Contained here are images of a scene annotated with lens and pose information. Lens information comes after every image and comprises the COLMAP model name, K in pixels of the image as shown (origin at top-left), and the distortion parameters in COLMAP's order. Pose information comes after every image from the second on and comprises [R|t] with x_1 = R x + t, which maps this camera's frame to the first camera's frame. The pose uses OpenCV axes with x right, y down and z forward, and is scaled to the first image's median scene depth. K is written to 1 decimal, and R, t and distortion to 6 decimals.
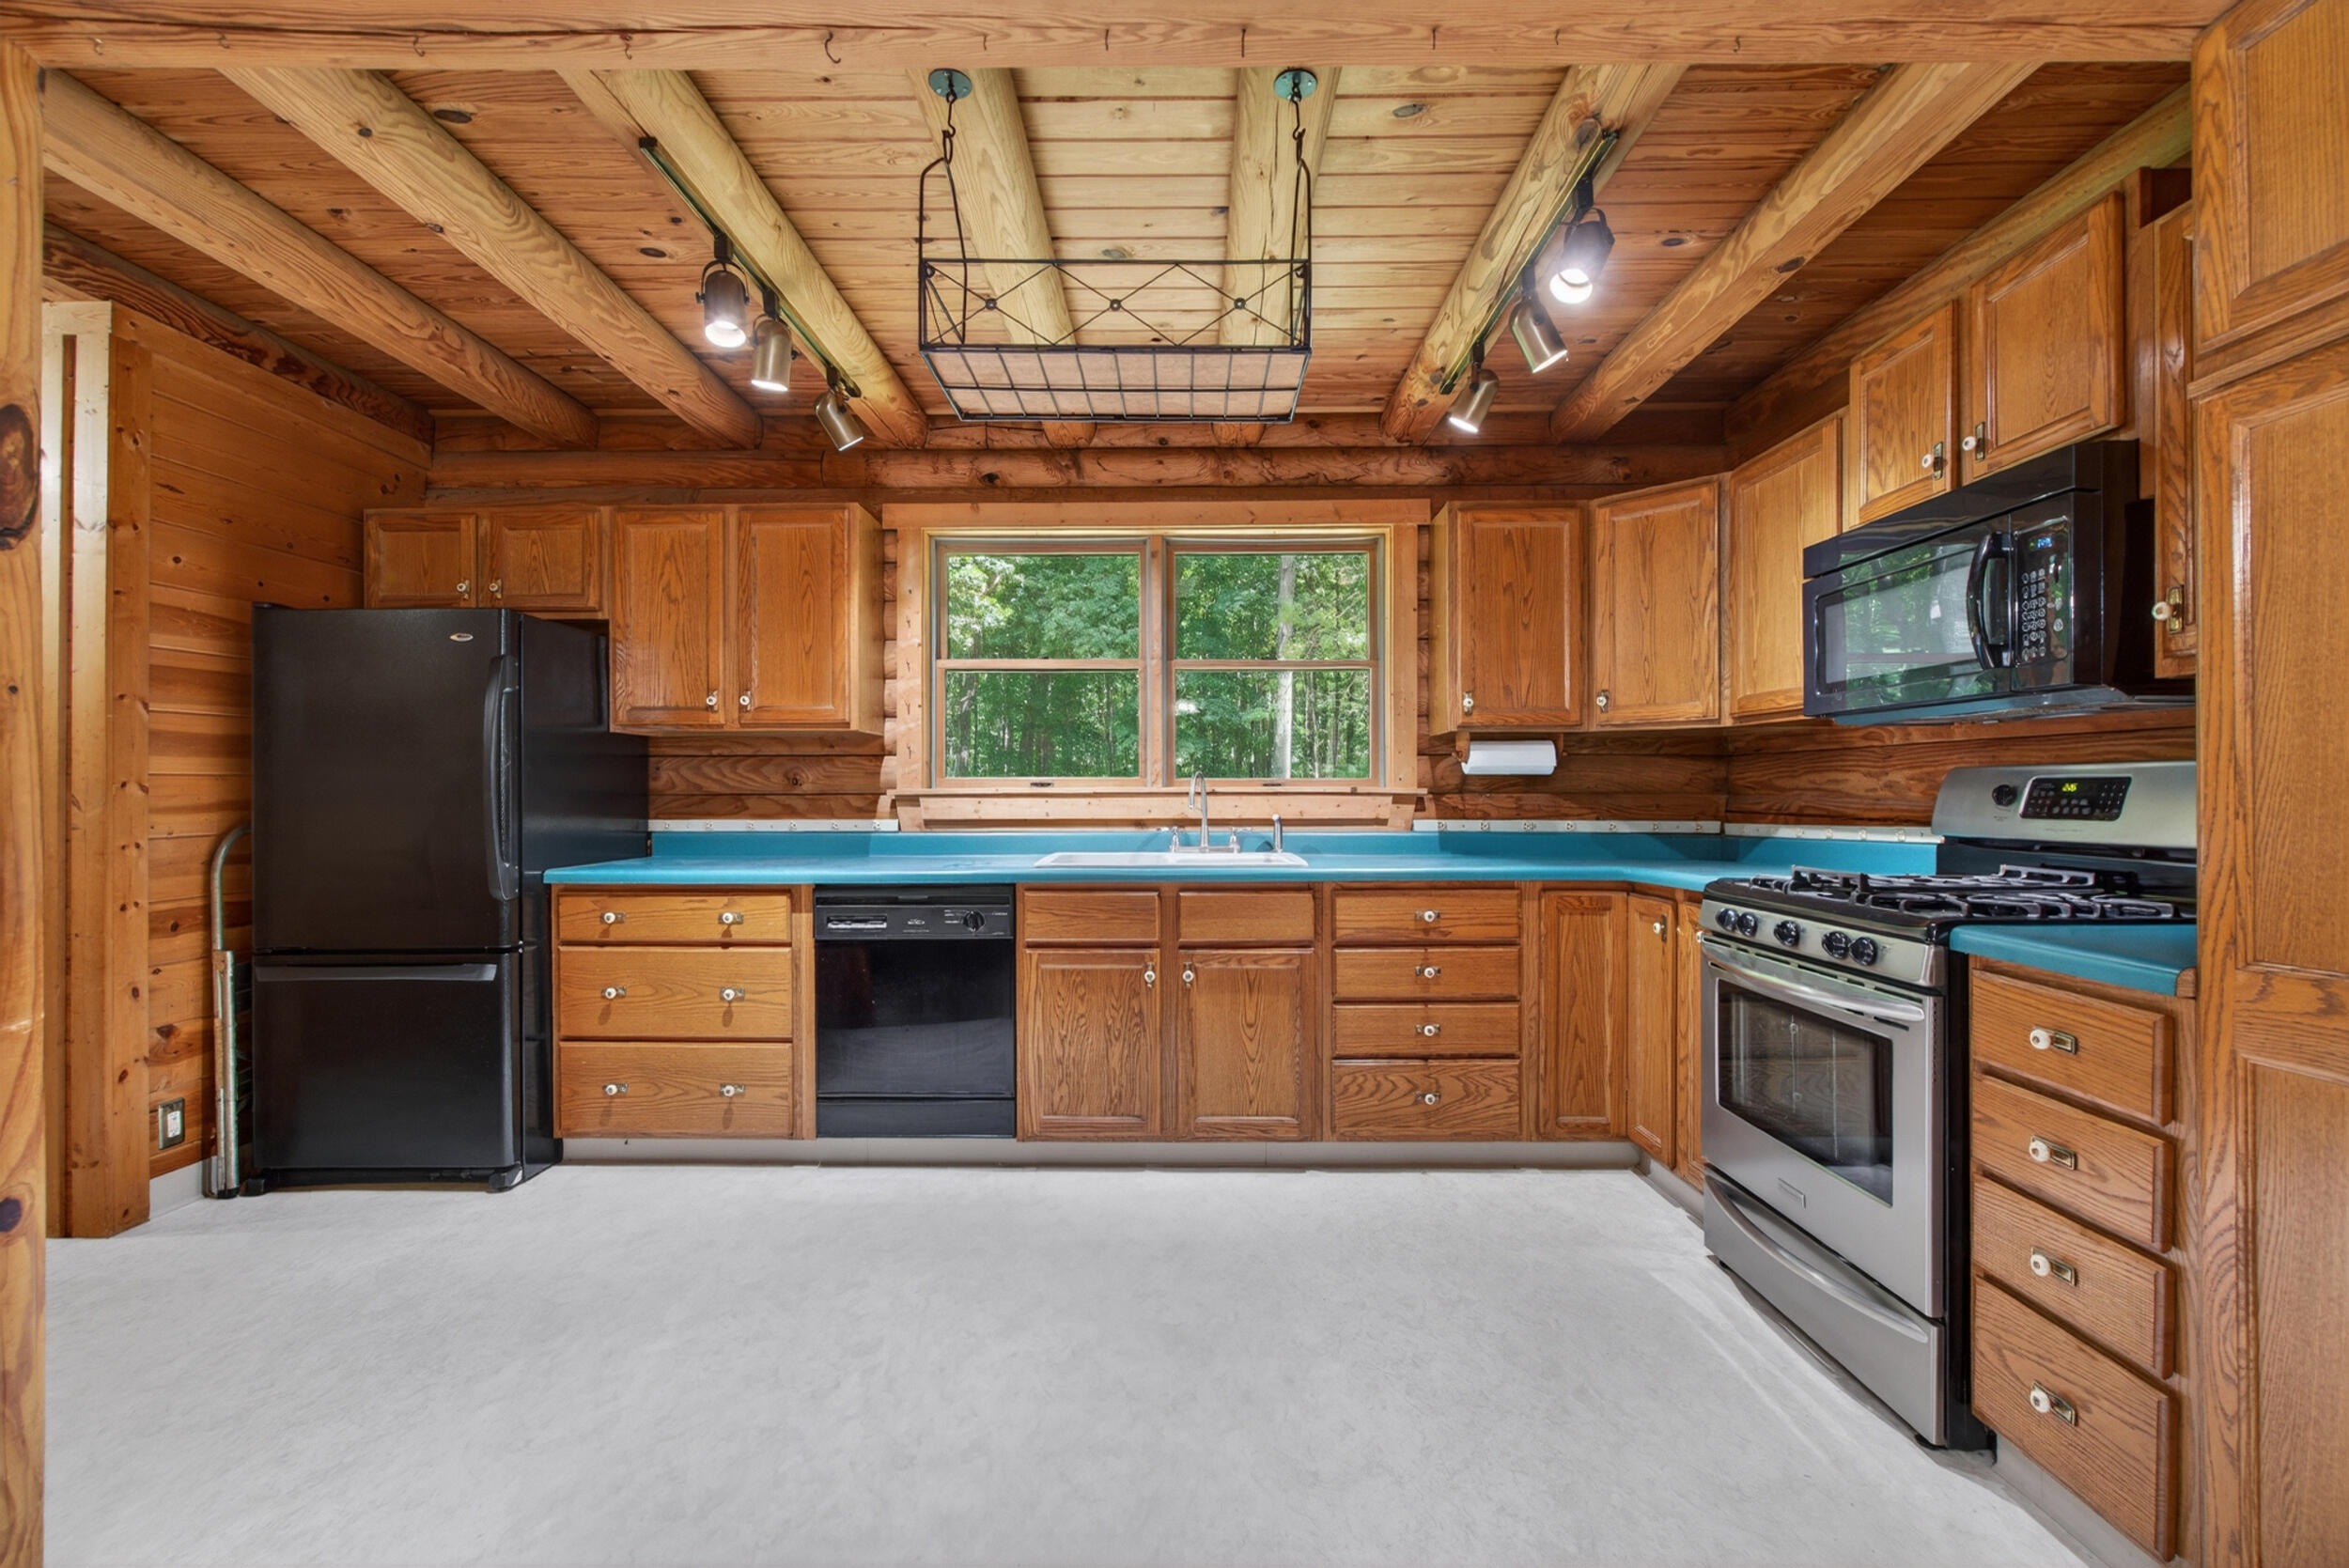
lens RADIAL K [[1019.4, 0, 1177.2], [0, 1019.4, 778.6], [0, 0, 1]] dist [0.003200, -0.000112]
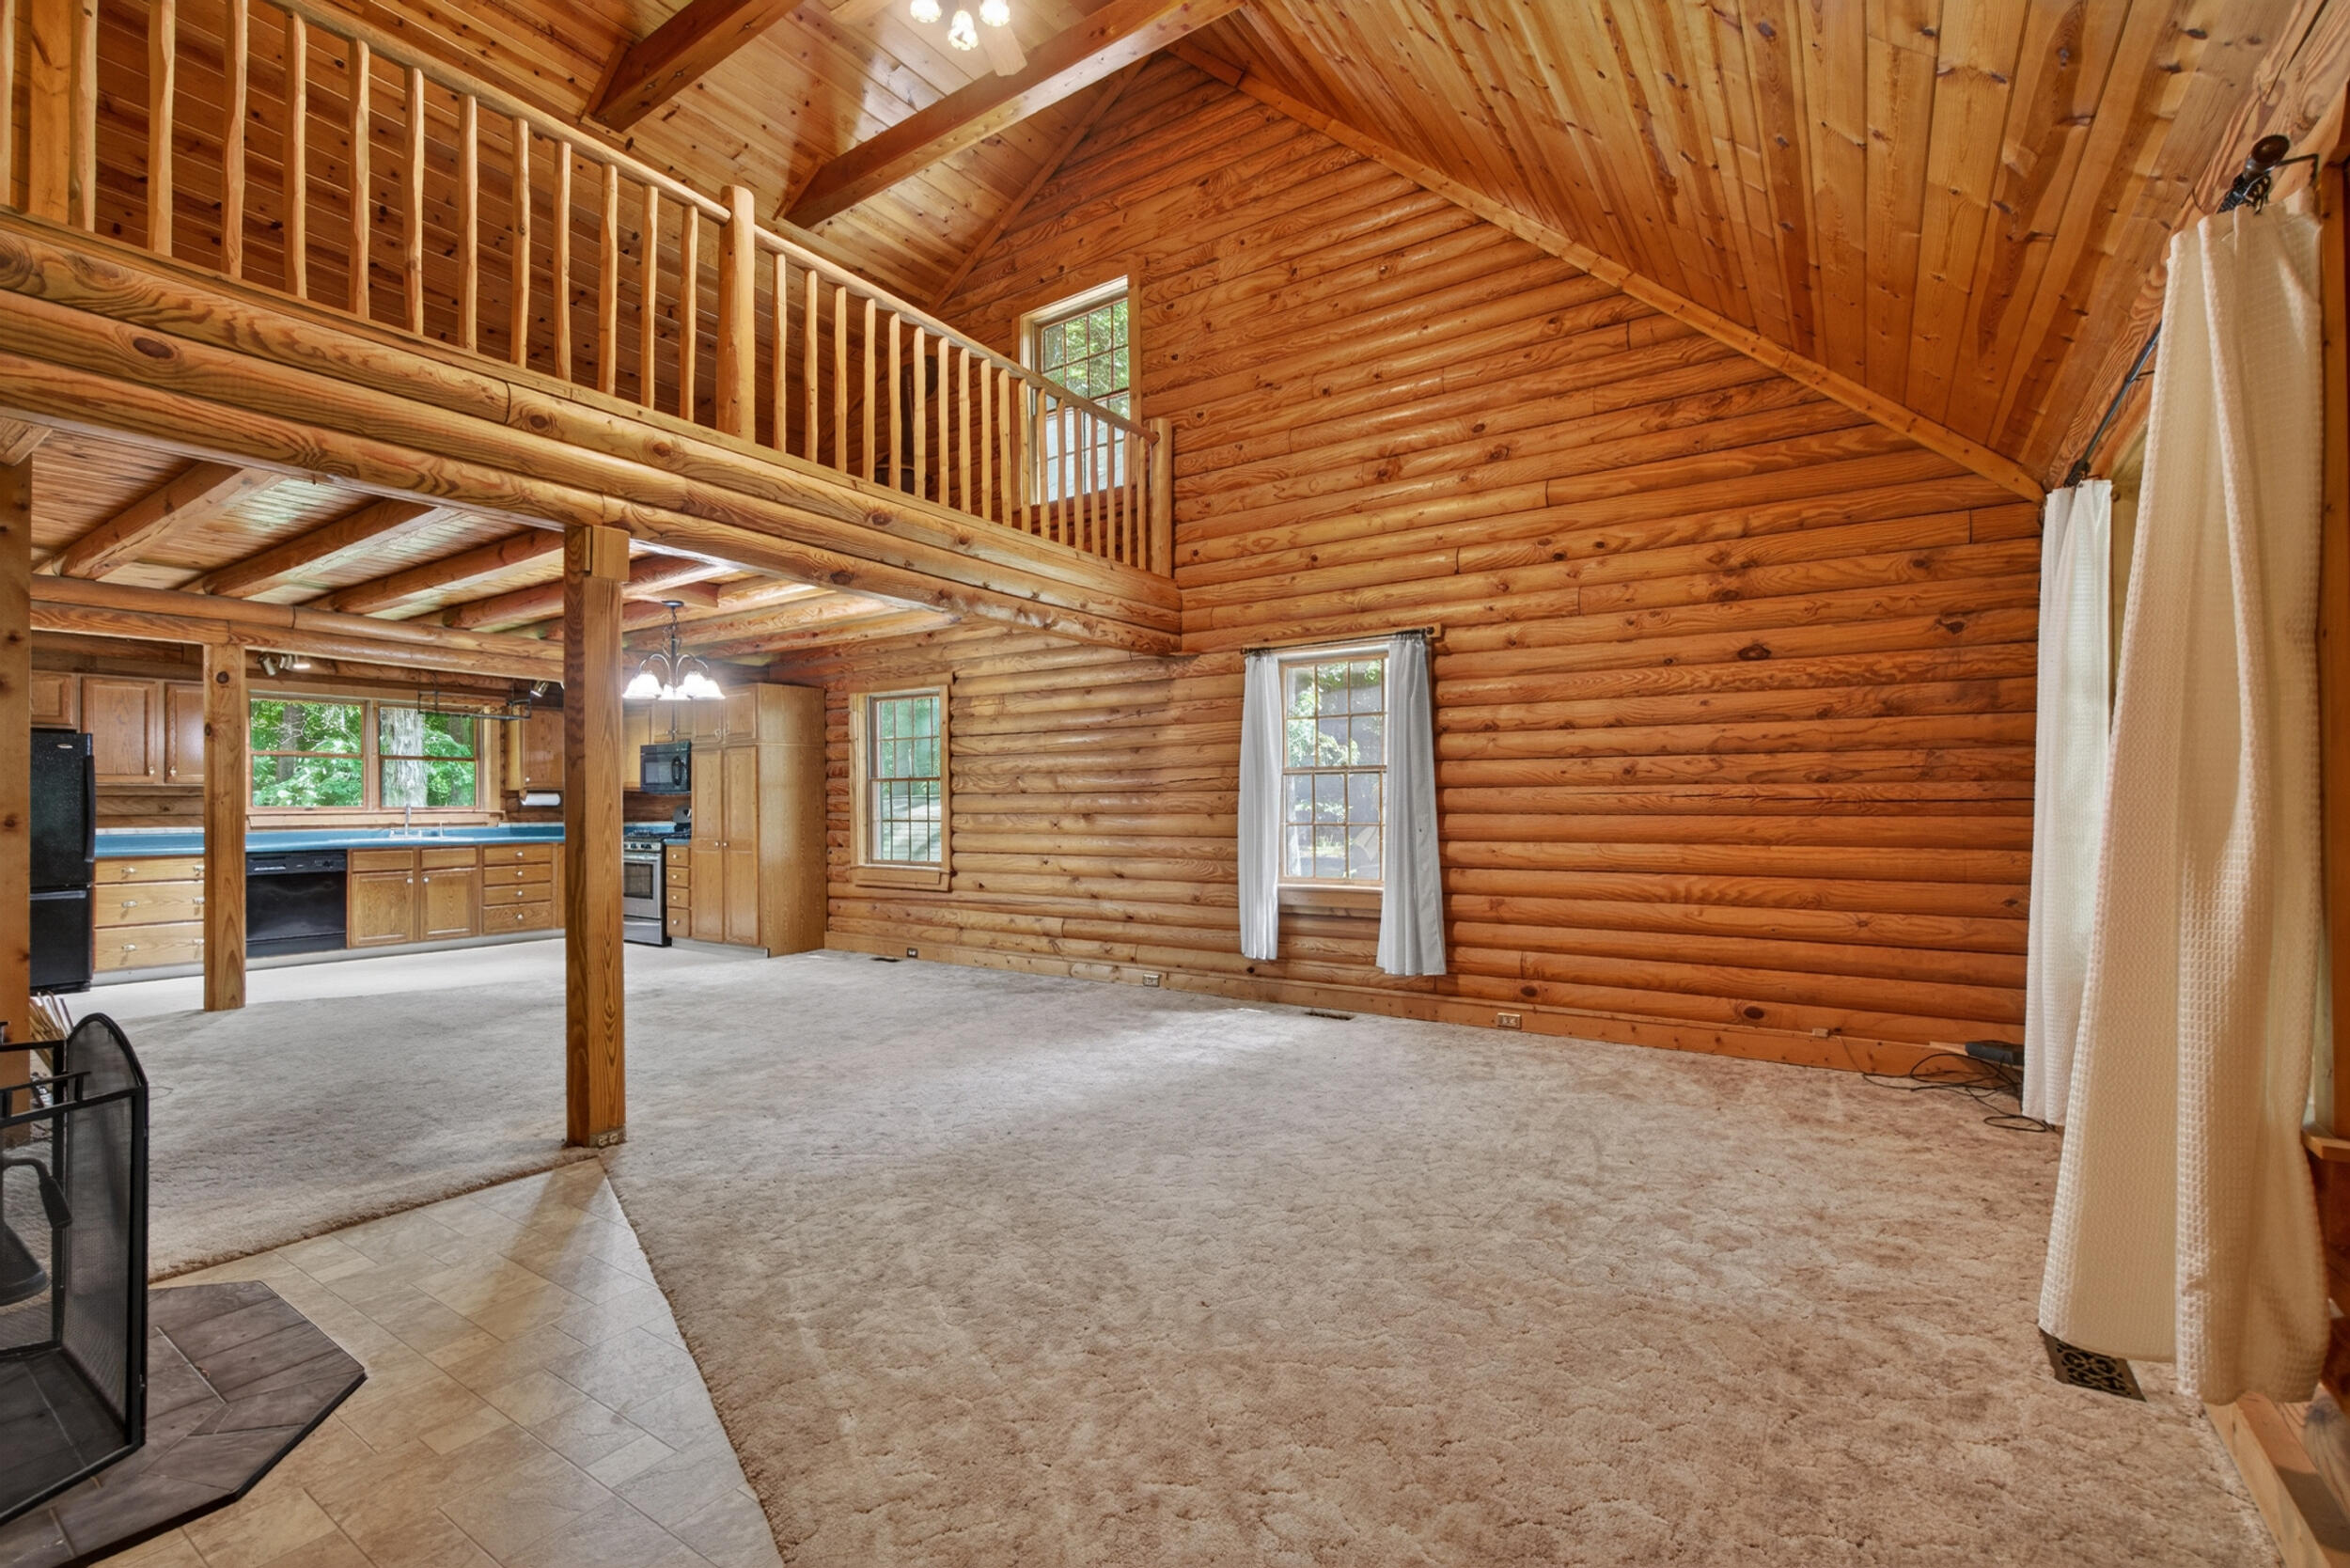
lens RADIAL K [[1014.8, 0, 1135.0], [0, 1014.8, 806.0], [0, 0, 1]] dist [-0.001894, -0.000109]
pose [[0.570796, -0.002972, 0.821086, -0.948659], [-0.008539, 0.999918, 0.009554, -0.039510], [-0.821047, -0.012465, 0.570724, -1.766819]]
